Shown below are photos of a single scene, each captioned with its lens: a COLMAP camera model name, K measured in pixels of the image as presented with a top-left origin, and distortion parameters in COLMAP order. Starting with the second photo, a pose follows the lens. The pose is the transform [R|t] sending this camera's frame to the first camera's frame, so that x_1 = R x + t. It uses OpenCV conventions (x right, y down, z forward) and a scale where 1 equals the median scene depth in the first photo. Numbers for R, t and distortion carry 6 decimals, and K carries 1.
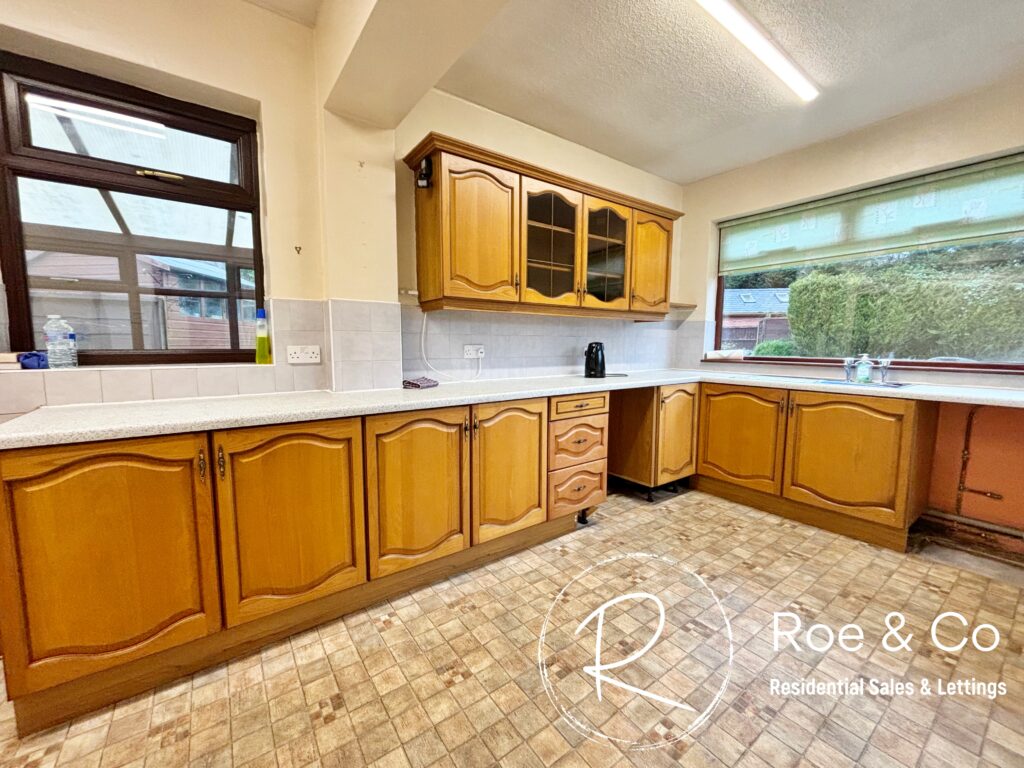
lens RADIAL K [[407.9, 0, 509.4], [0, 407.9, 385.9], [0, 0, 1]] dist [0.000484, -0.000229]
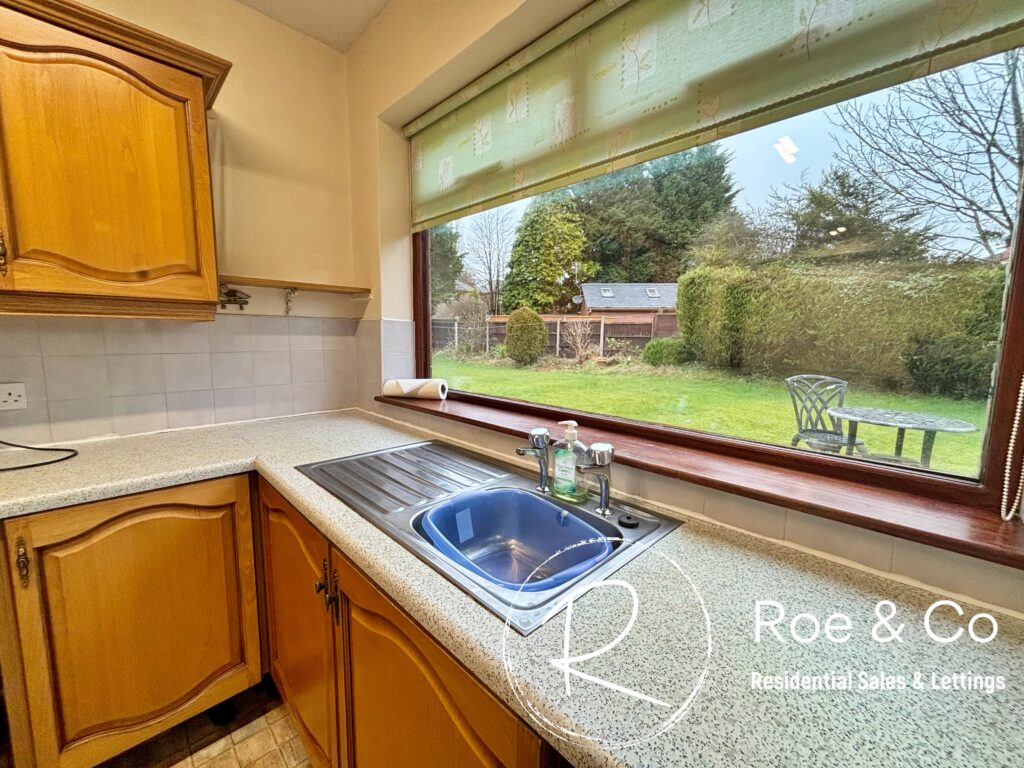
lens RADIAL K [[411.9, 0, 508.5], [0, 411.9, 388.1], [0, 0, 1]] dist [-0.015151, 0.011382]
pose [[0.988342, -0.011107, 0.151844, 0.890485], [0.007286, 0.999643, 0.025691, -0.139015], [-0.152075, -0.024285, 0.988071, 0.749472]]
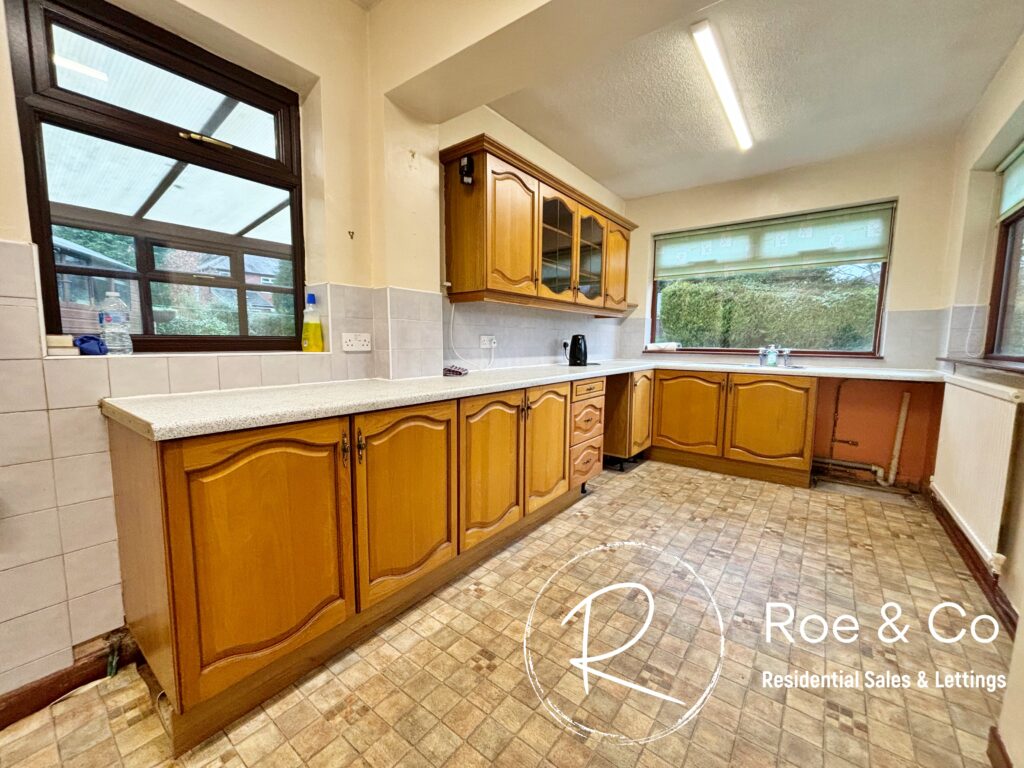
lens RADIAL K [[407.9, 0, 509.4], [0, 407.9, 385.9], [0, 0, 1]] dist [0.000484, -0.000229]
pose [[0.959599, -0.025839, 0.280184, -0.374960], [0.023452, 0.999655, 0.011869, 0.021928], [-0.280394, -0.004819, 0.959873, -0.039759]]
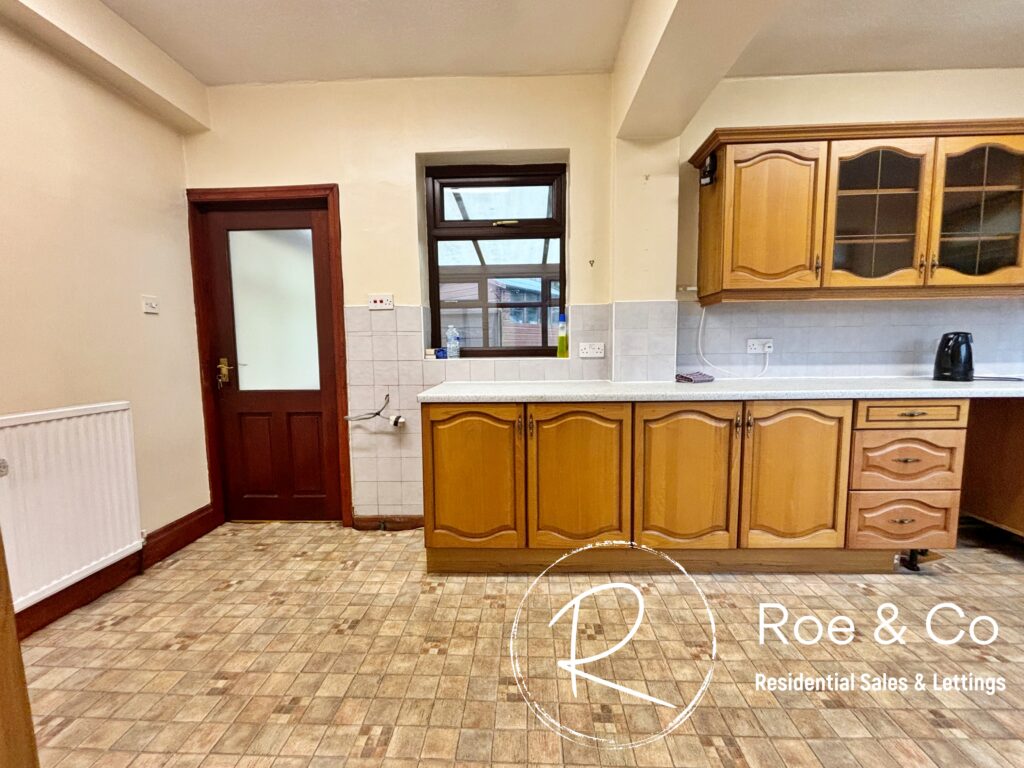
lens RADIAL K [[423.6, 0, 514.8], [0, 423.6, 385.2], [0, 0, 1]] dist [0.000393, -0.000335]
pose [[0.789072, 0.044820, -0.612663, 0.074797], [-0.047365, 0.998805, 0.012065, 0.019593], [0.612472, 0.019498, 0.790252, -0.103848]]
